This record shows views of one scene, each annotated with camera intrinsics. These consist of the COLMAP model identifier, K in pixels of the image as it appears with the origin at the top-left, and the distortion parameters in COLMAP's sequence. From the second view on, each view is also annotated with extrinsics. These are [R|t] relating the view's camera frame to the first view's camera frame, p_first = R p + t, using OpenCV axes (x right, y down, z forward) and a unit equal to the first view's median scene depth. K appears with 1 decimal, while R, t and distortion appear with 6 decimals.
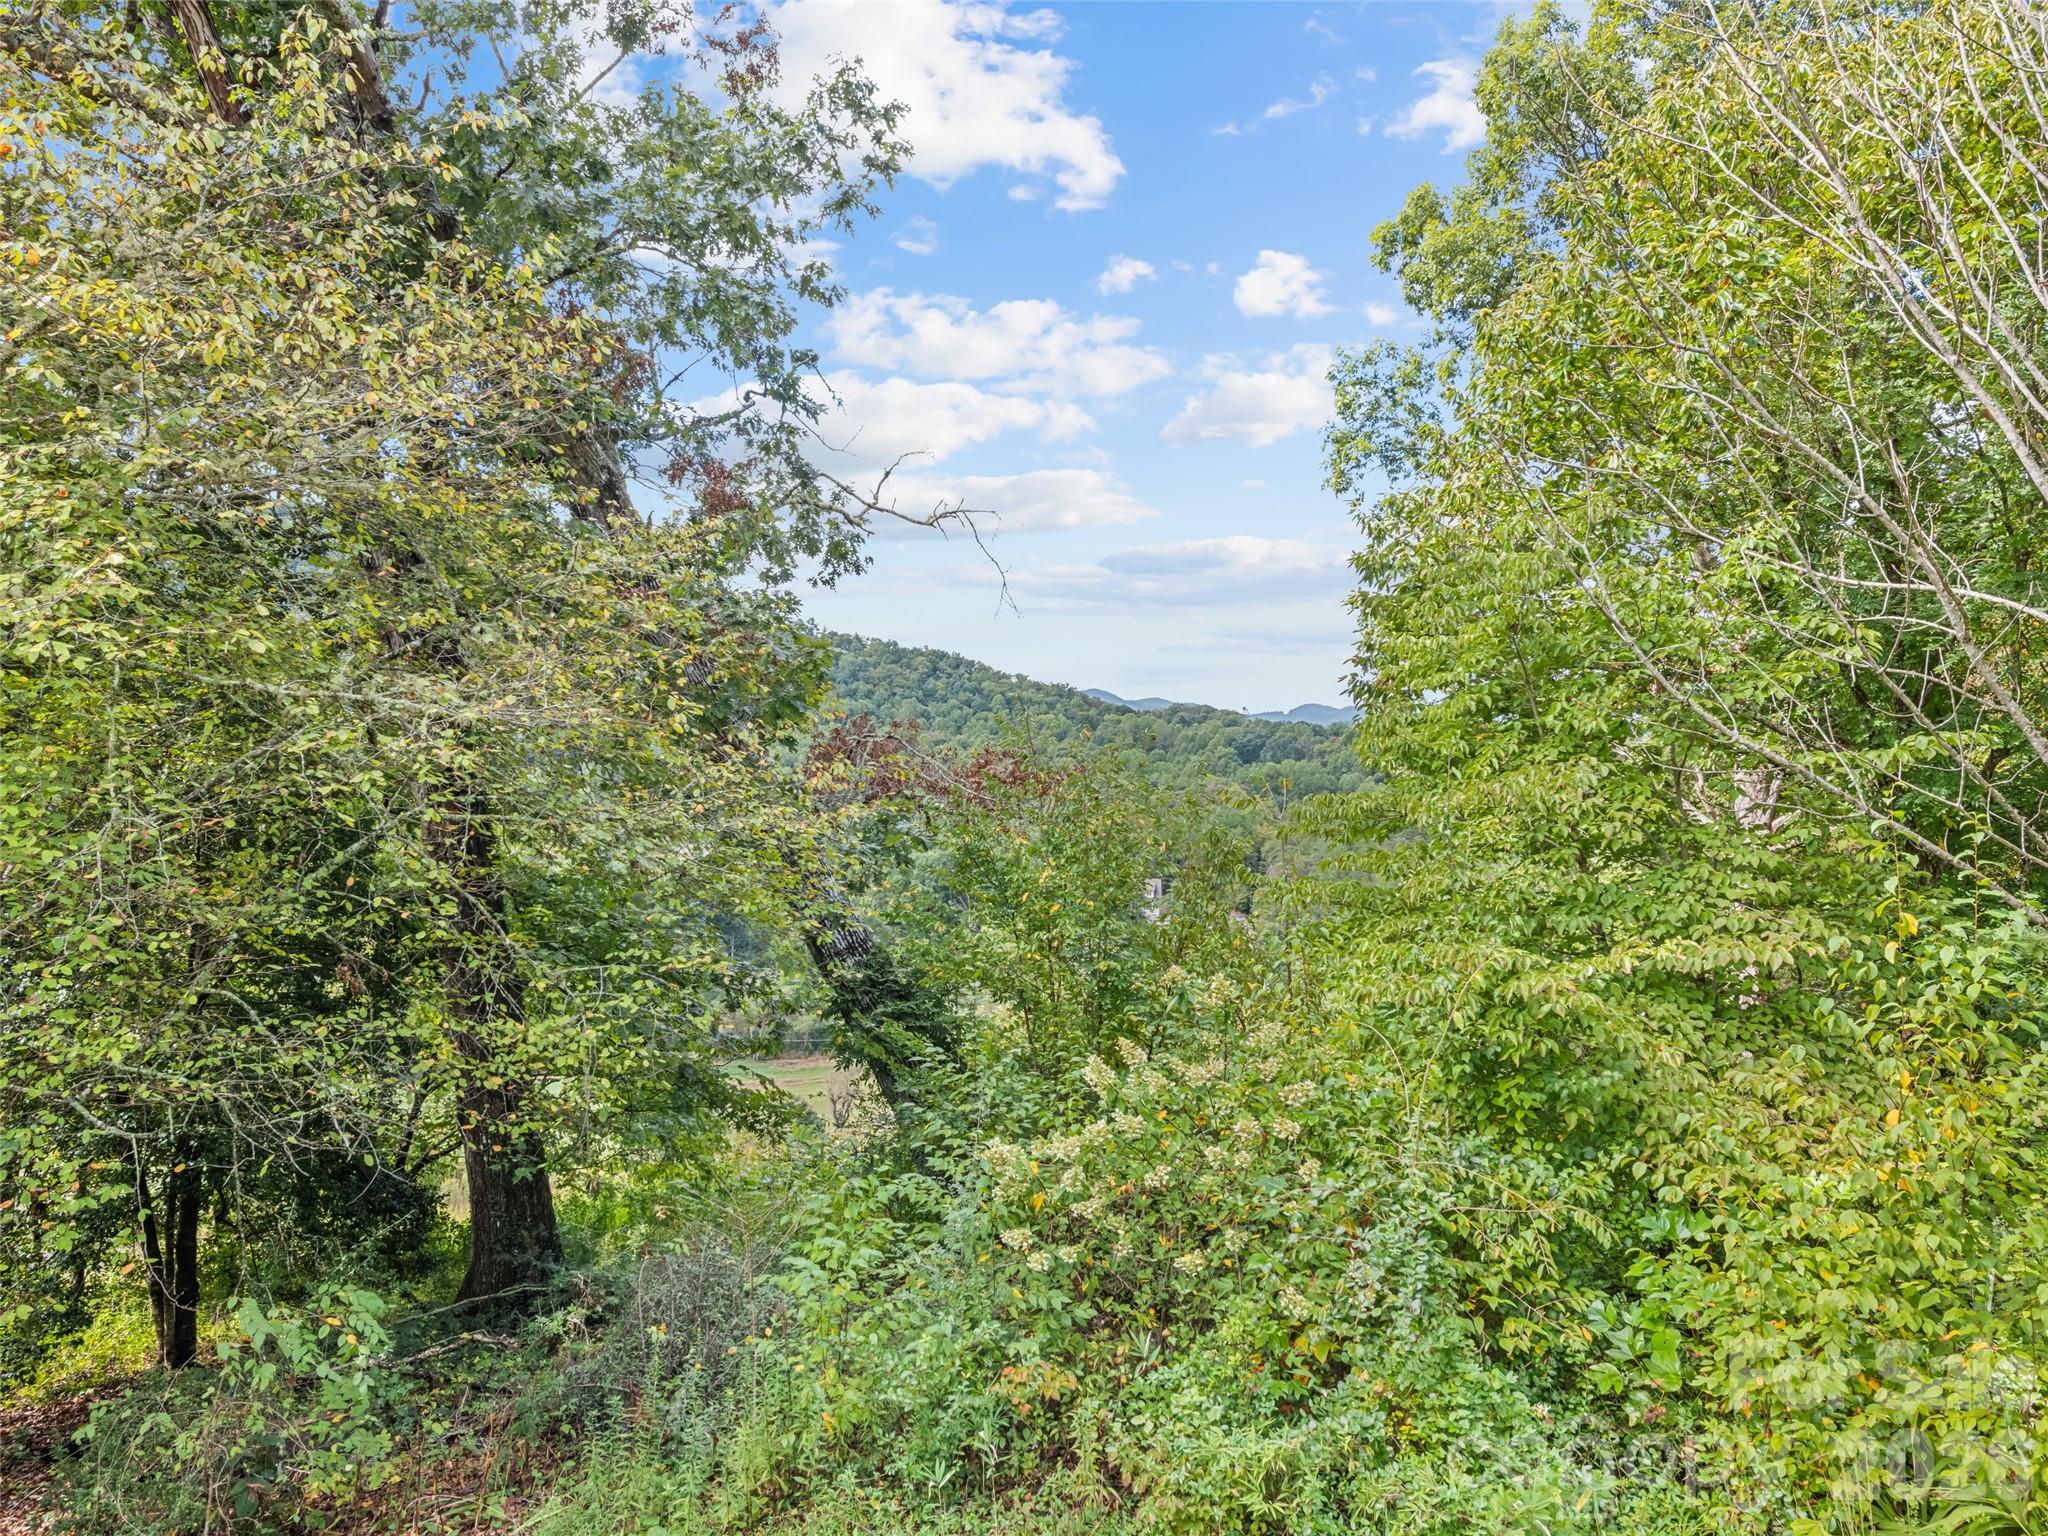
lens RADIAL K [[1410.4, 0, 1023.3], [0, 1410.4, 772.4], [0, 0, 1]] dist [0.003153, -0.000713]
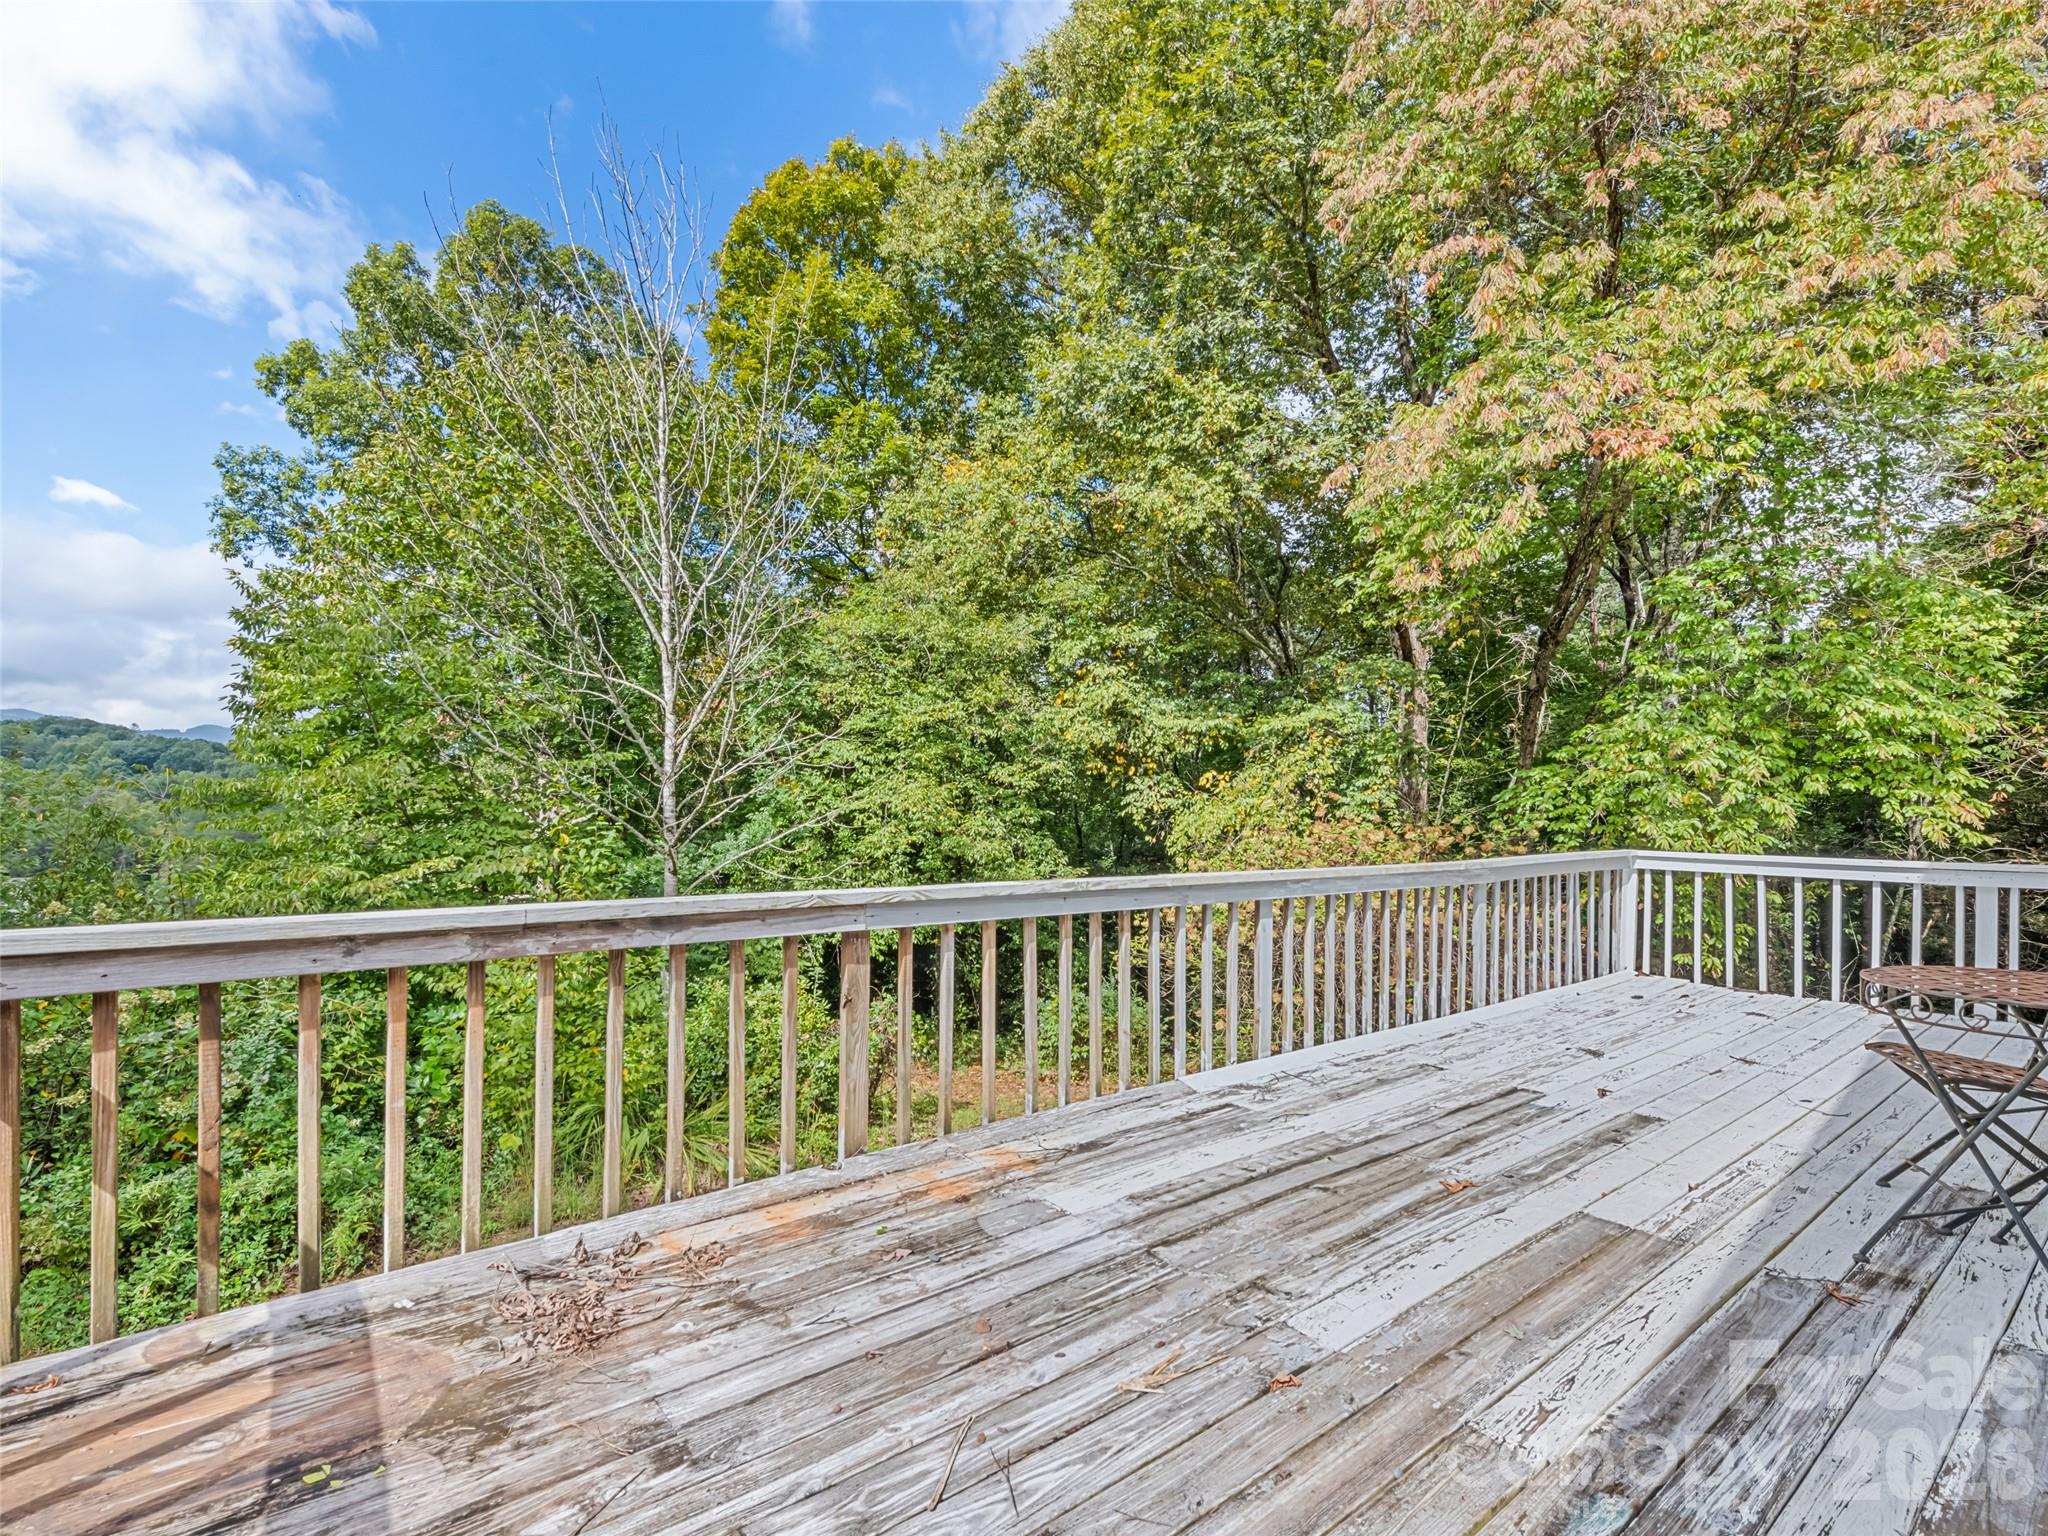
lens RADIAL K [[918.6, 0, 979.1], [0, 918.6, 819.2], [0, 0, 1]] dist [0.012326, -0.000555]
pose [[0.626776, -0.012184, 0.779104, -0.018299], [-0.014768, 0.999512, 0.027511, 0.016173], [-0.779060, -0.028749, 0.626290, -0.151696]]
